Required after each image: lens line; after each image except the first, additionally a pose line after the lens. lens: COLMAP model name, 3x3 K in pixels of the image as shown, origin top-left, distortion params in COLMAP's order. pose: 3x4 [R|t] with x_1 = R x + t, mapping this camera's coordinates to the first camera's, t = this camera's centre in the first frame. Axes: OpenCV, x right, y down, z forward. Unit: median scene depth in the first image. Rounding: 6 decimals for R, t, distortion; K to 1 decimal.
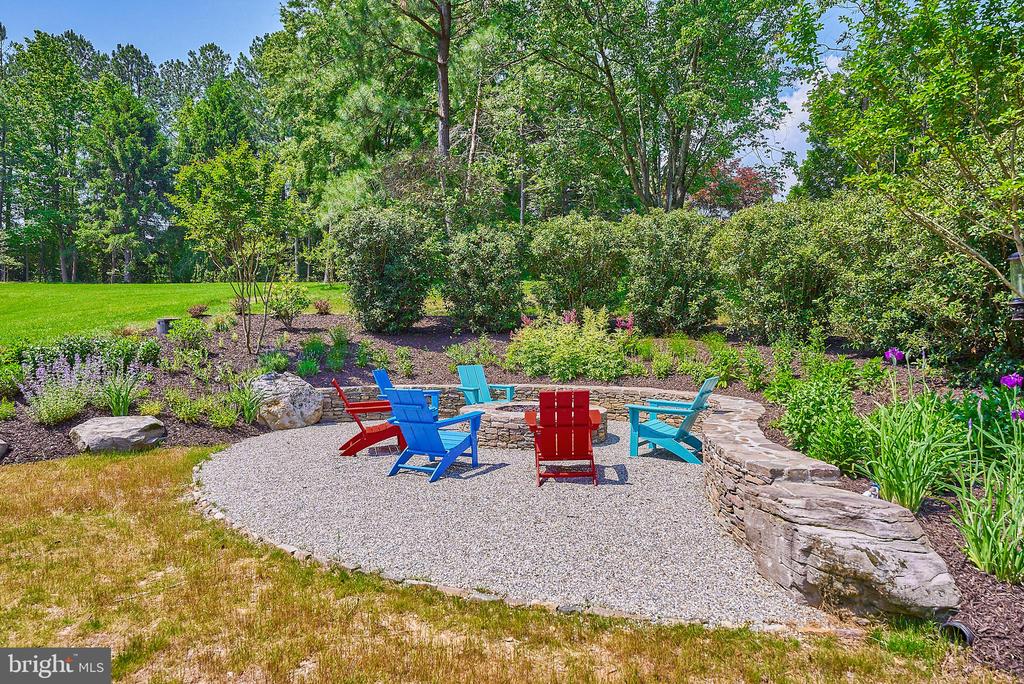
lens RADIAL K [[661.4, 0, 512.0], [0, 661.4, 342.0], [0, 0, 1]] dist [0.000149, 0.000062]
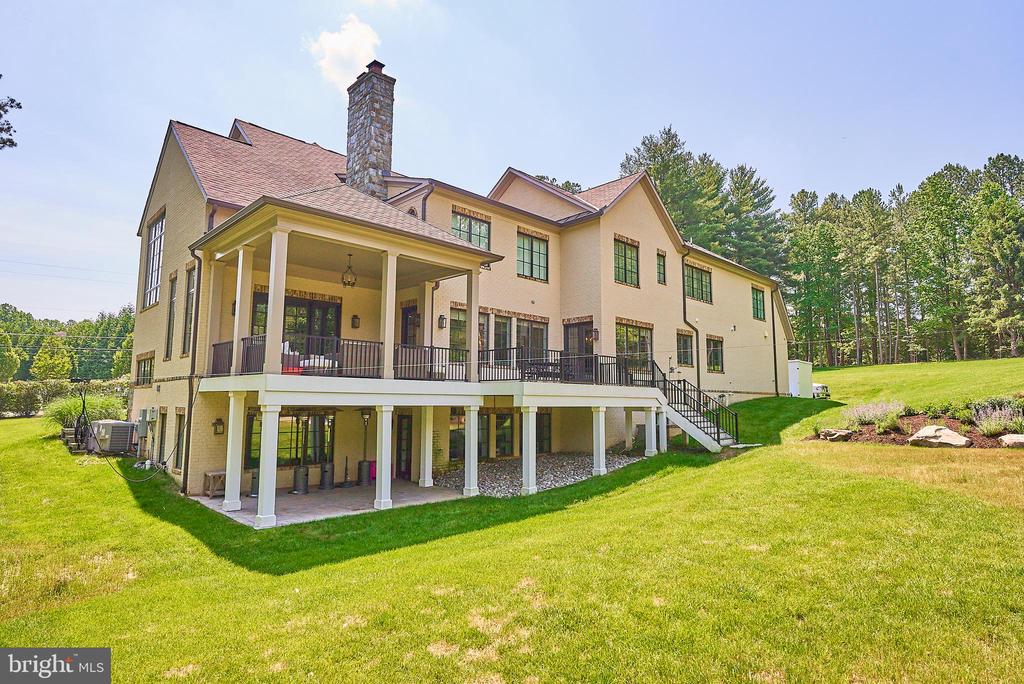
lens RADIAL K [[564.3, 0, 512.0], [0, 564.3, 342.0], [0, 0, 1]] dist [-0.001947, -0.002156]
pose [[0.309495, -0.101665, -0.945451, 0.098872], [-0.011059, 0.993816, -0.110486, 0.005151], [0.950837, 0.044651, 0.306457, -0.174465]]
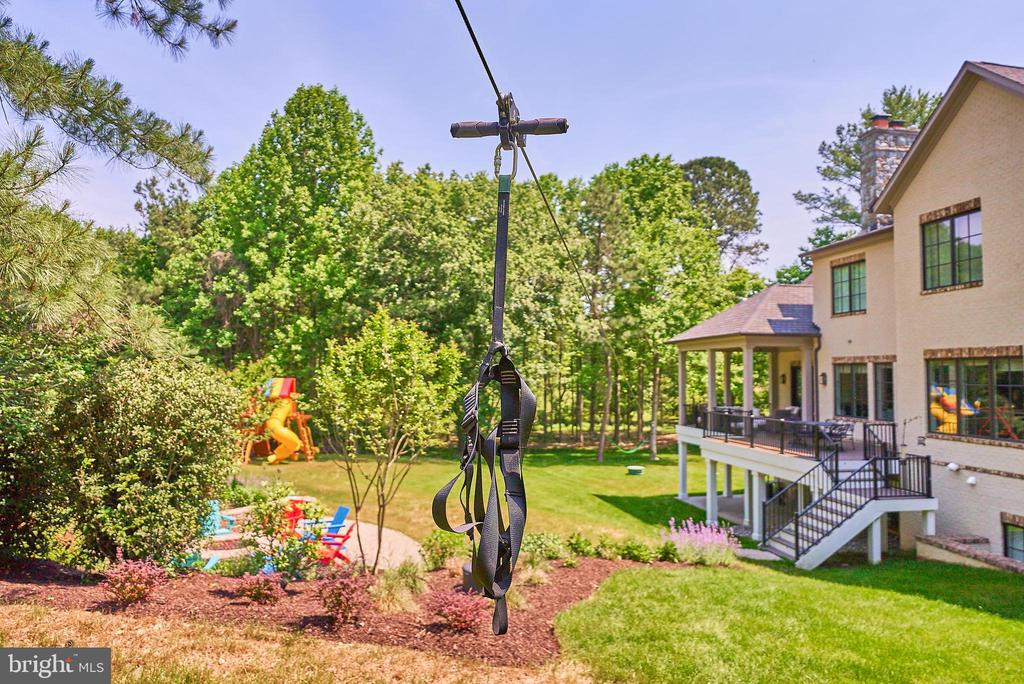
lens RADIAL K [[682.1, 0, 512.0], [0, 682.1, 342.0], [0, 0, 1]] dist [0.002609, -0.000028]
pose [[-0.957871, 0.008002, 0.287087, -0.209267], [-0.004564, 0.999061, -0.043074, -0.055824], [-0.287162, -0.042570, -0.956936, 0.452789]]
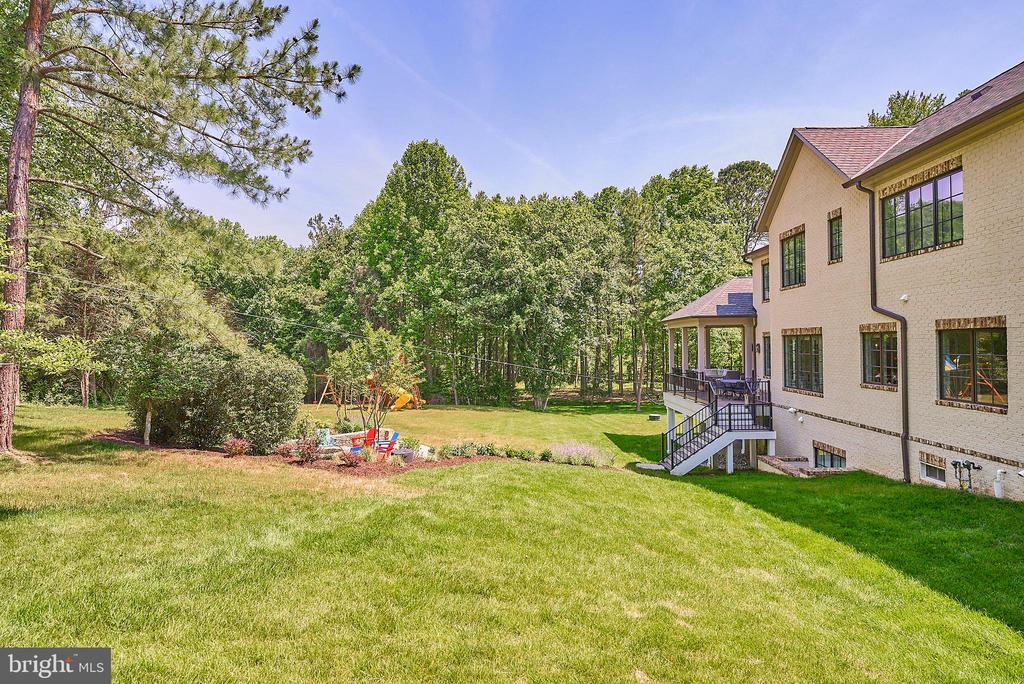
lens RADIAL K [[559.3, 0, 512.0], [0, 559.3, 342.0], [0, 0, 1]] dist [-0.000275, 0.001329]
pose [[-0.883366, 0.014172, 0.468469, -0.332349], [0.017062, 0.999853, 0.001924, -0.062966], [-0.468373, 0.009693, -0.883478, 0.514598]]
